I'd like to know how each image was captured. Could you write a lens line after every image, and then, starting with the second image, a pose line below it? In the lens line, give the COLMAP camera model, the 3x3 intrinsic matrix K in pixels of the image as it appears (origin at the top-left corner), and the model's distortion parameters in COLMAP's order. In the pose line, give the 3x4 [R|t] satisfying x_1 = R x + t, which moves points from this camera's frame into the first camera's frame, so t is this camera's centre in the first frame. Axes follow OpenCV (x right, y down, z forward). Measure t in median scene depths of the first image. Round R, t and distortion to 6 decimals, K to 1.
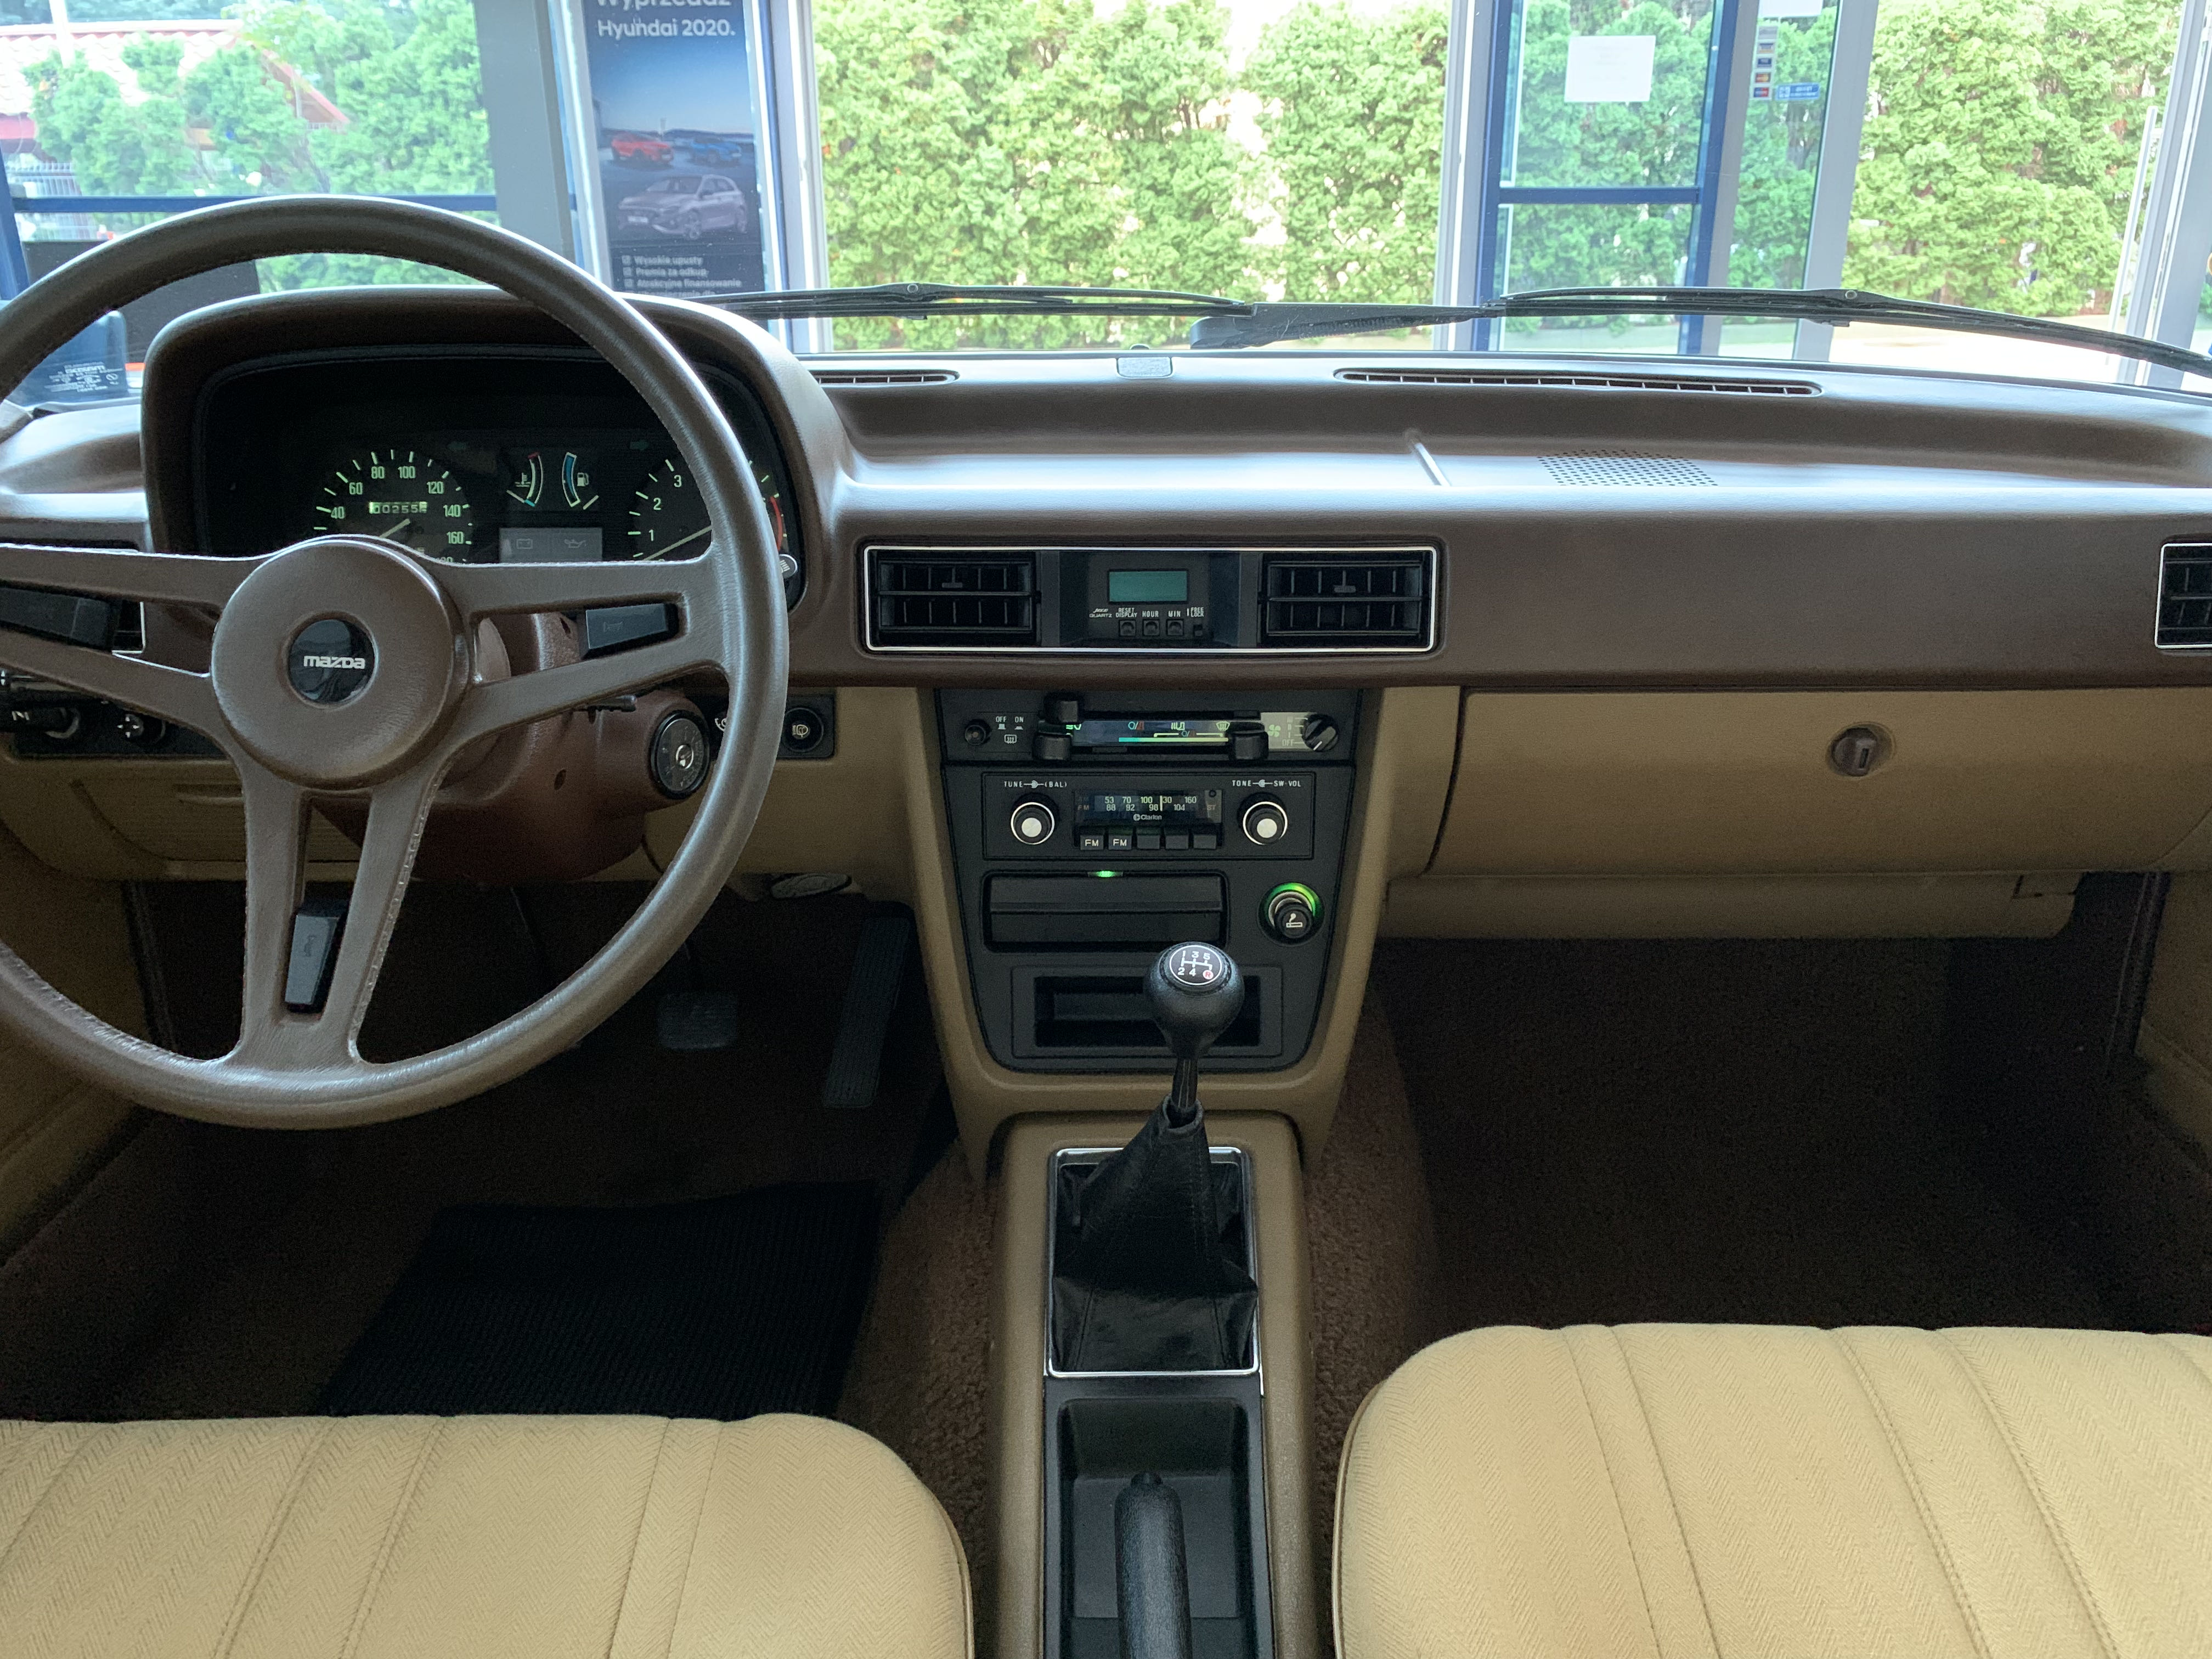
lens RADIAL K [[1739.4, 0, 1125.6], [0, 1739.4, 827.7], [0, 0, 1]] dist [0.018238, -0.004833]
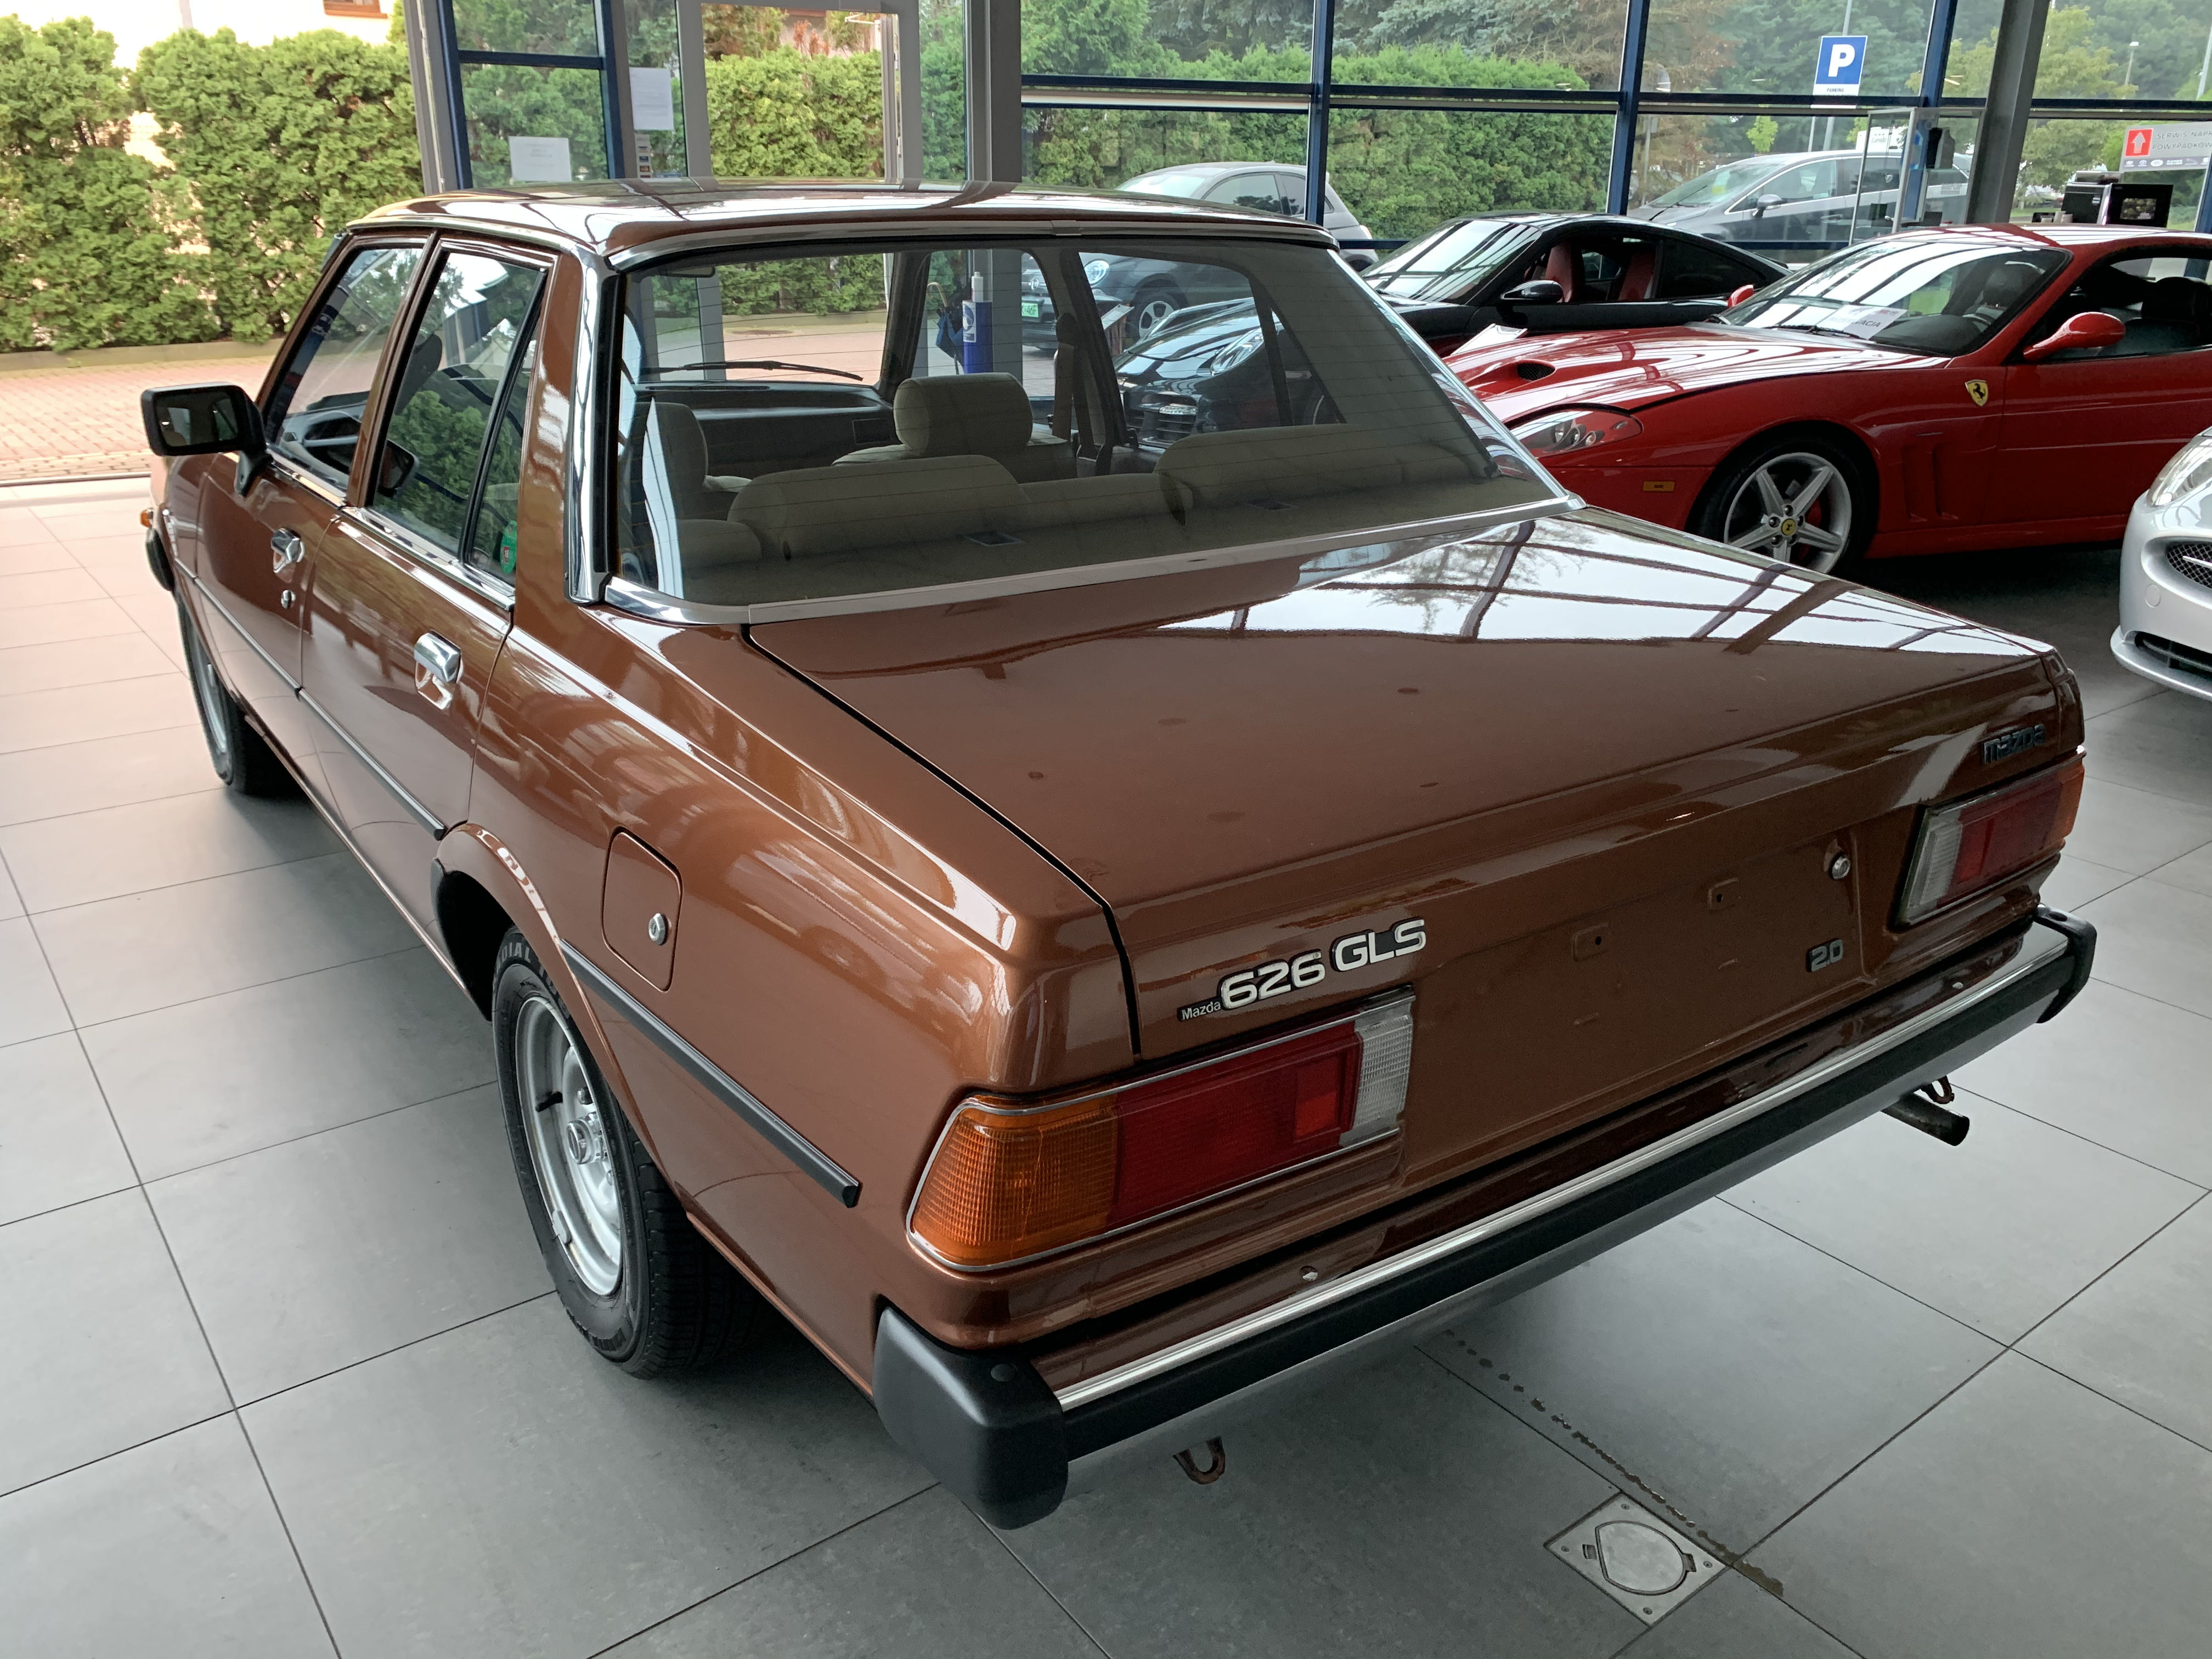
lens RADIAL K [[1739.4, 0, 1111.3], [0, 1739.4, 829.2], [0, 0, 1]] dist [0.018238, -0.004833]
pose [[0.823391, -0.185519, 0.536293, -0.101583], [0.178755, 0.981734, 0.065159, 0.046708], [-0.538585, 0.042214, 0.841513, -0.211209]]
